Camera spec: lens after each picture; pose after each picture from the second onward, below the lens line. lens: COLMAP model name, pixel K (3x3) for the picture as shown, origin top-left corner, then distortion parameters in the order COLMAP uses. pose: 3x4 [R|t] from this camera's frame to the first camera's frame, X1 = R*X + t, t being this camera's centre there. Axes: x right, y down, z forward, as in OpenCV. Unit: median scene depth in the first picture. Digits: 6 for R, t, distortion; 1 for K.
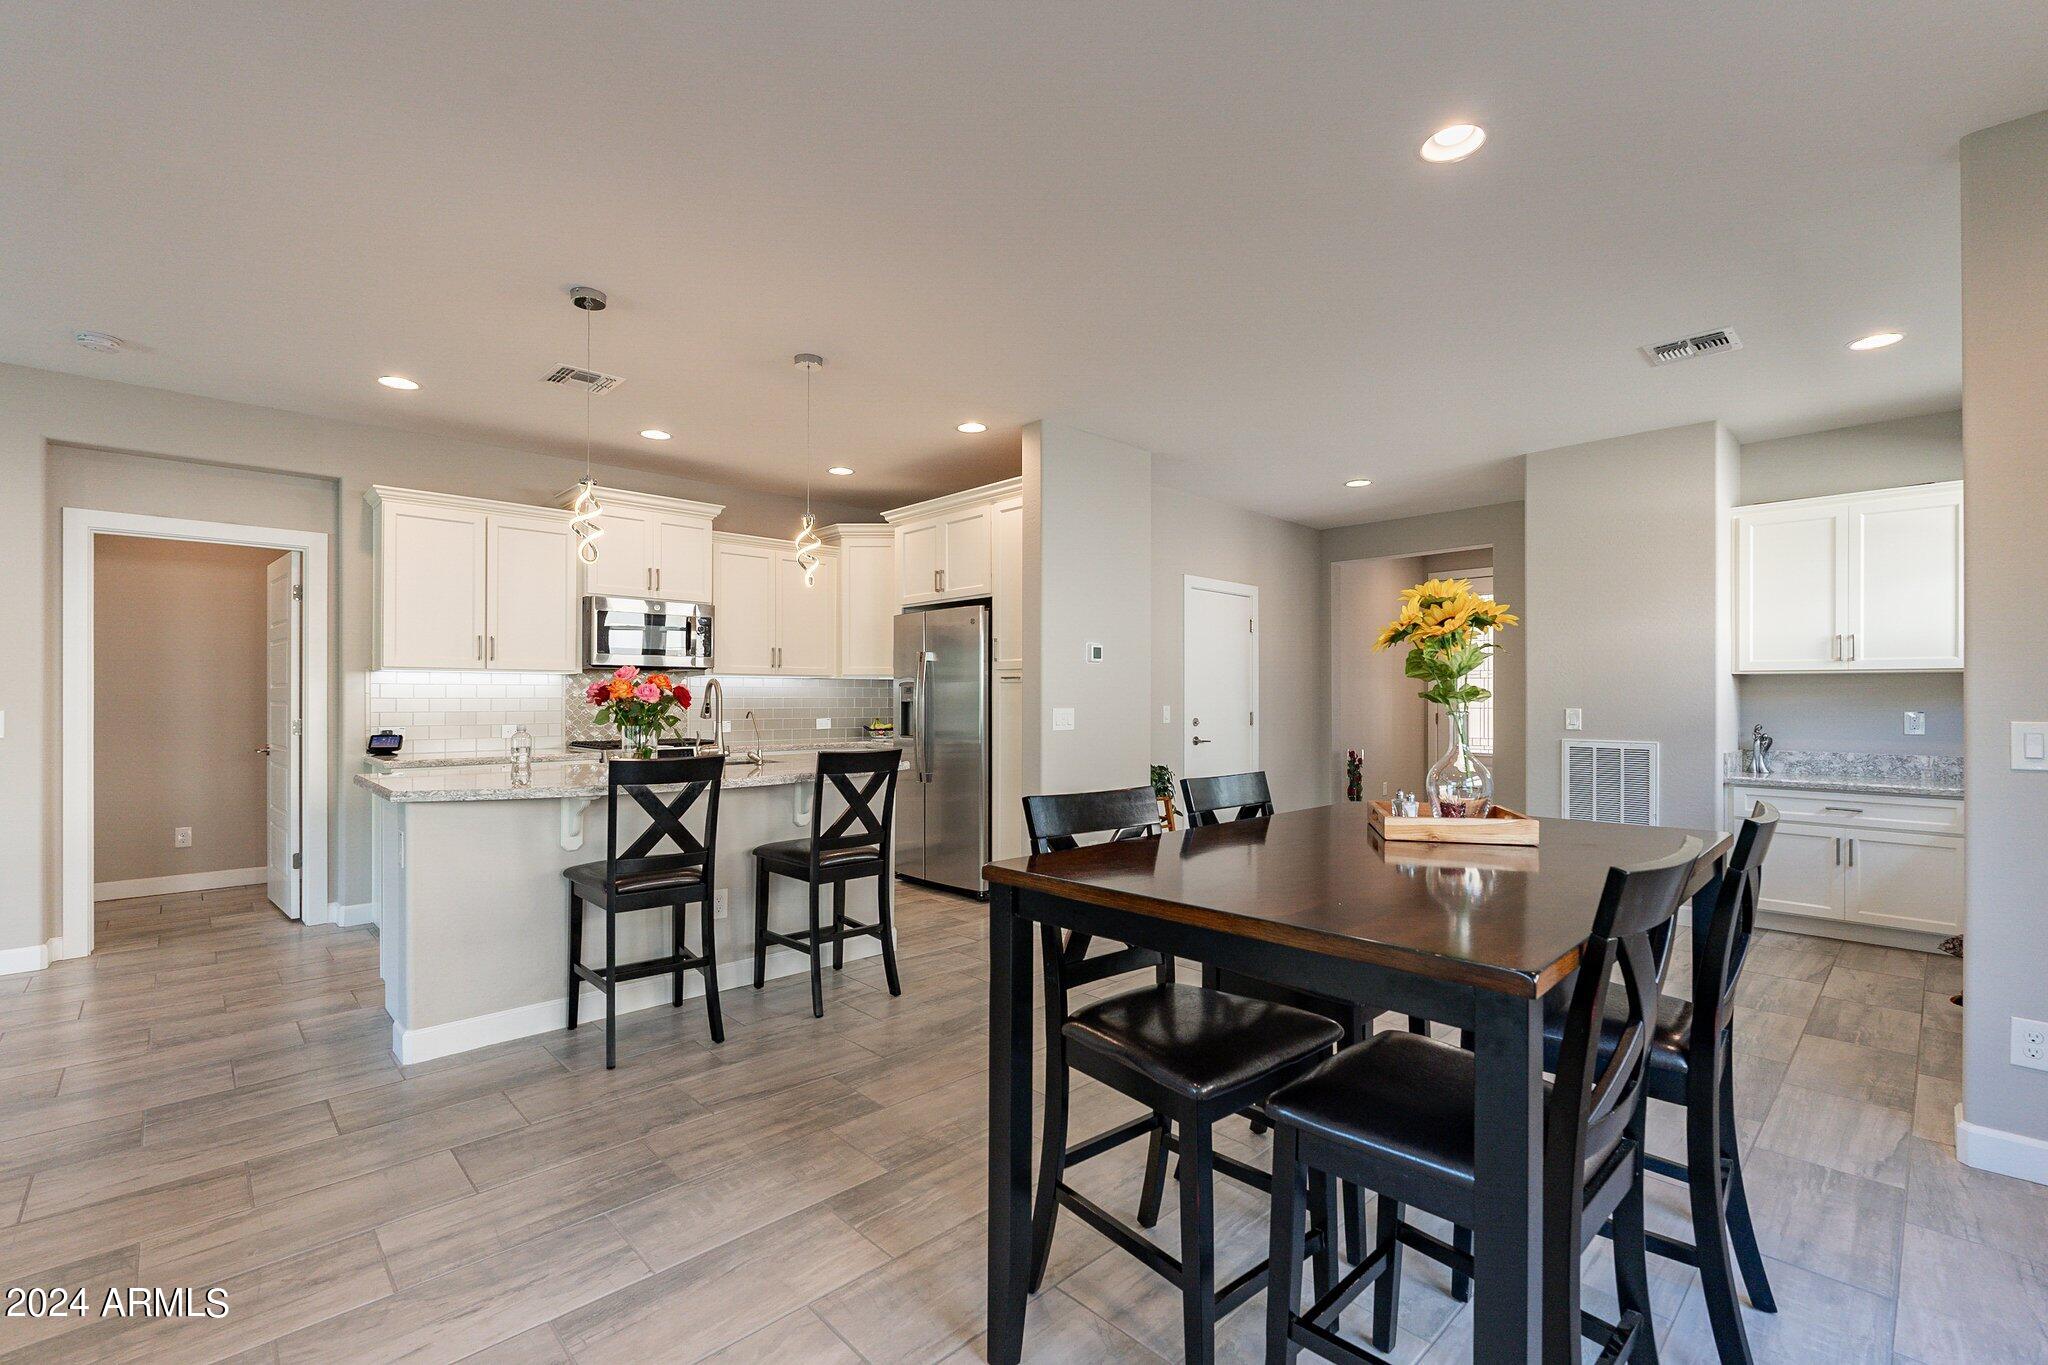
lens RADIAL K [[892.7, 0, 1022.4], [0, 892.7, 695.1], [0, 0, 1]] dist [-0.004045, 0.000522]
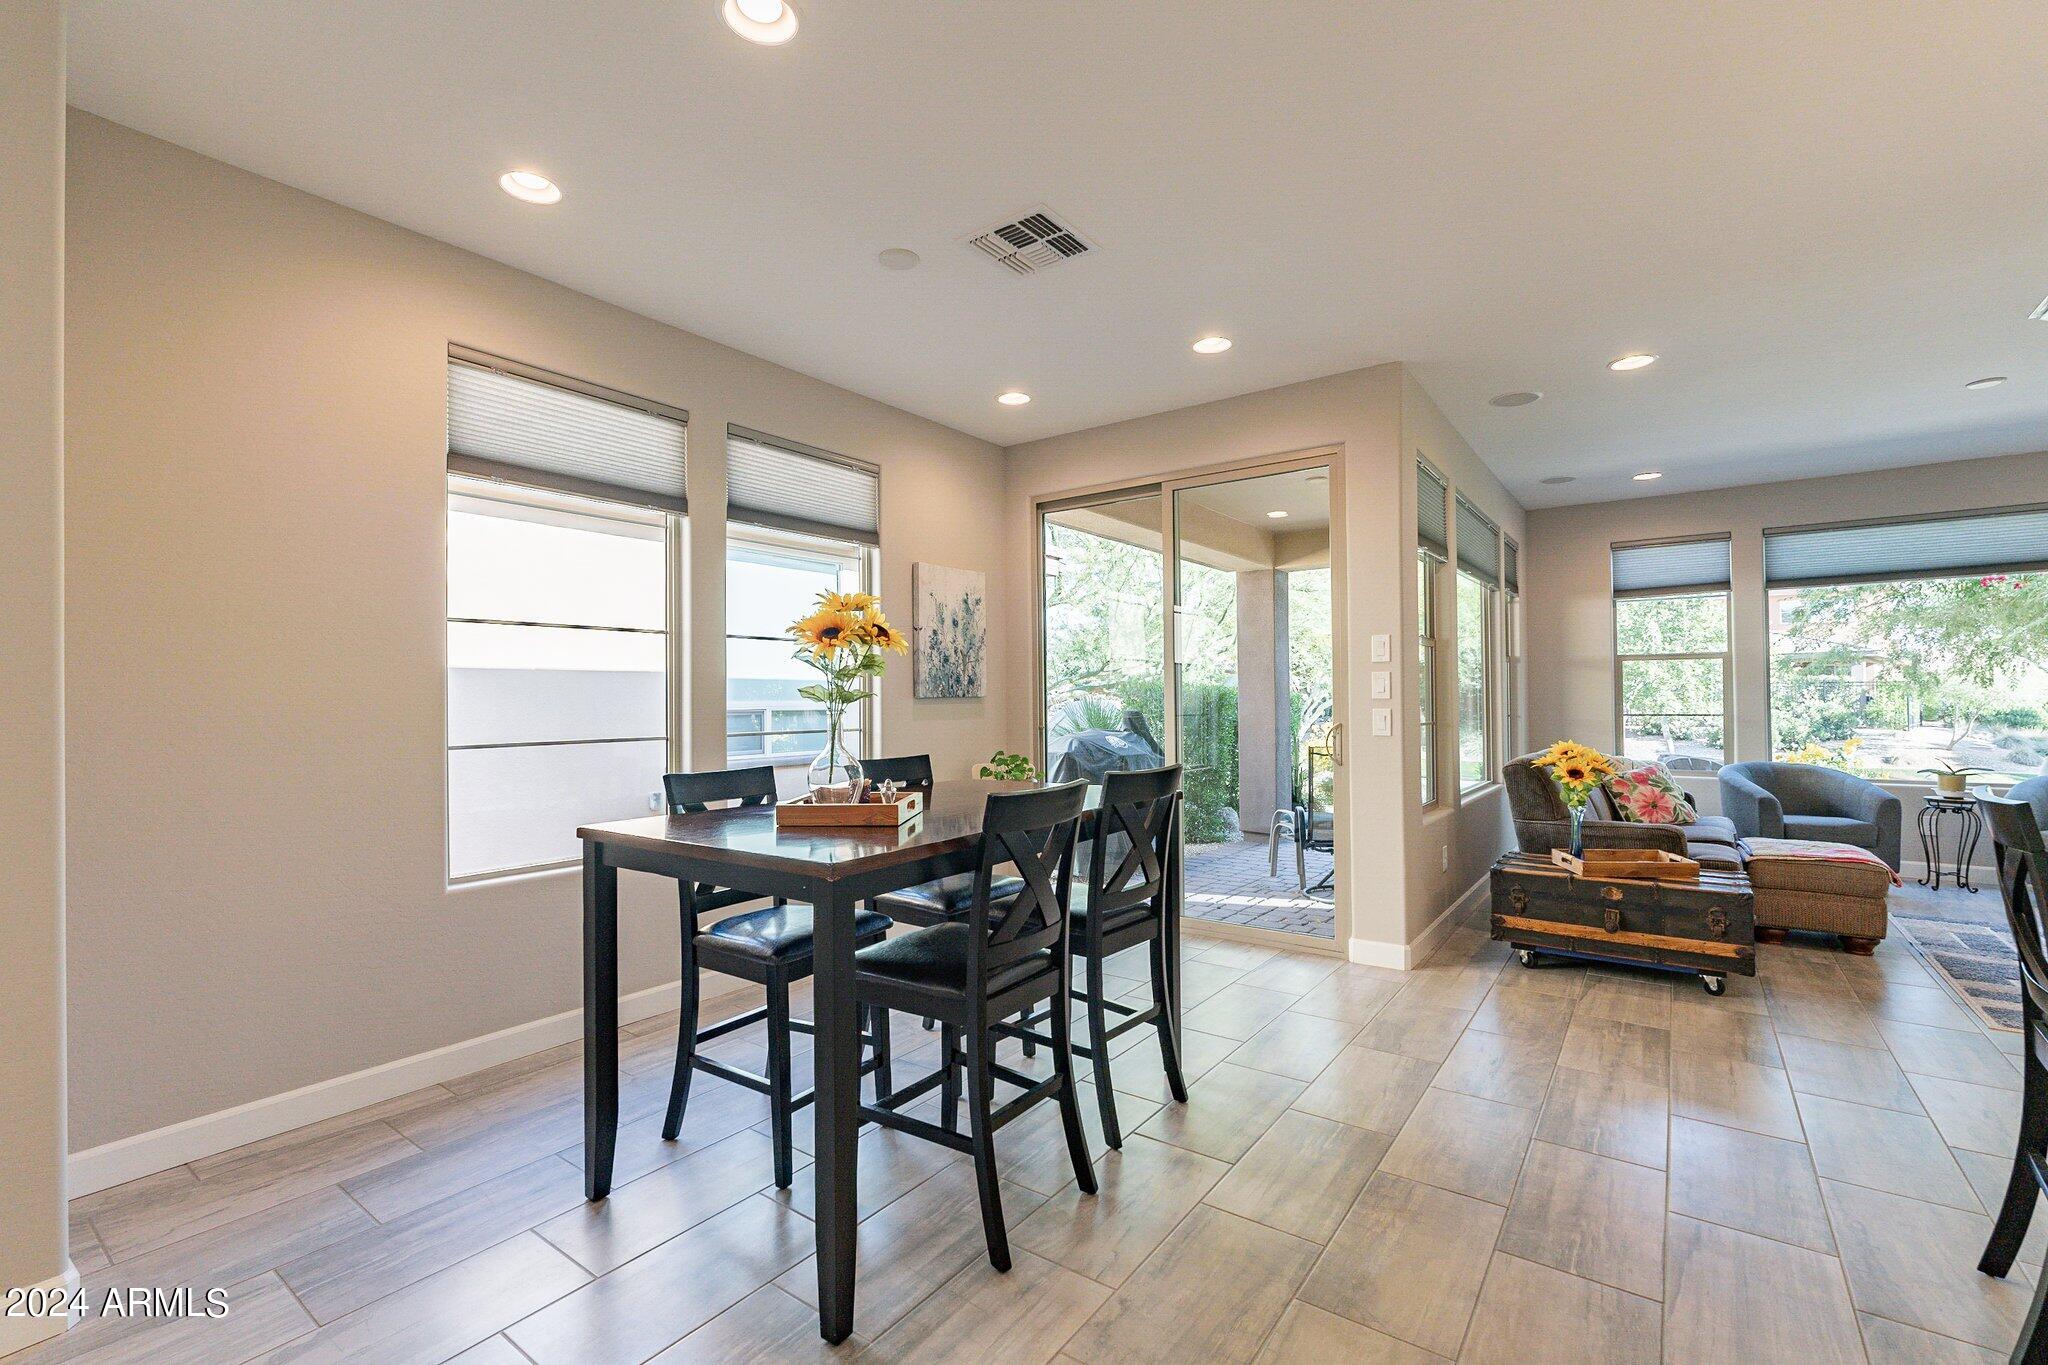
lens RADIAL K [[892.7, 0, 1027.4], [0, 892.7, 688.1], [0, 0, 1]] dist [-0.004045, 0.000522]
pose [[-0.985089, 0.004247, -0.171992, 0.191496], [0.006393, 0.999908, -0.011930, 0.003357], [0.171926, -0.012851, -0.985026, 0.914906]]
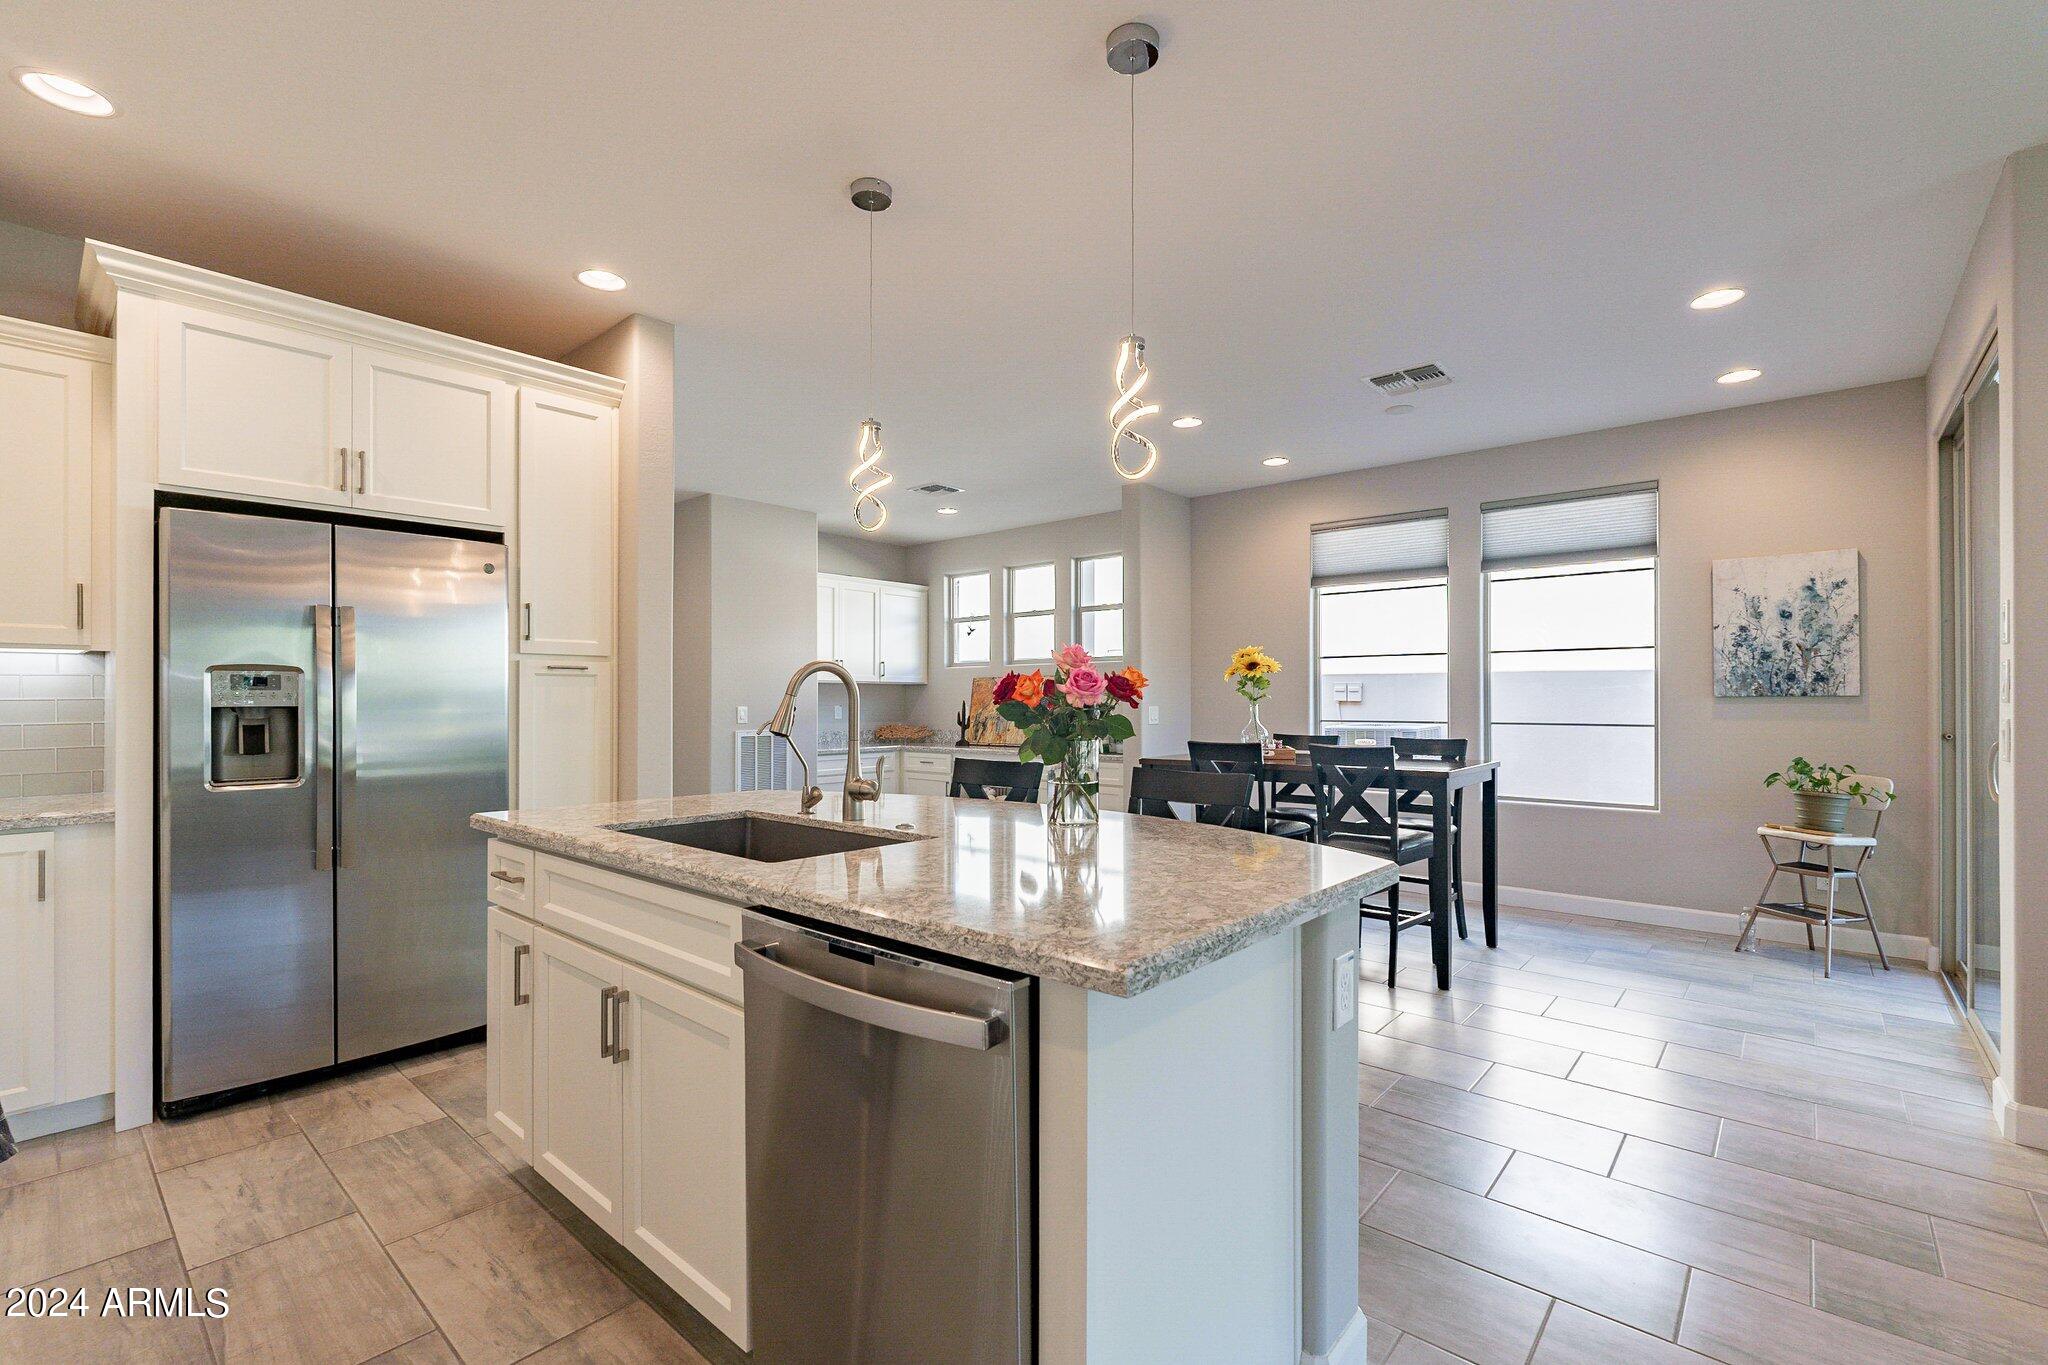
lens RADIAL K [[892.7, 0, 1022.6], [0, 892.7, 695.0], [0, 0, 1]] dist [-0.004045, 0.000522]
pose [[-0.087750, 0.002914, 0.996138, -0.741299], [-0.000160, 0.999996, -0.002940, 0.002635], [-0.996142, -0.000417, -0.087750, 0.771468]]
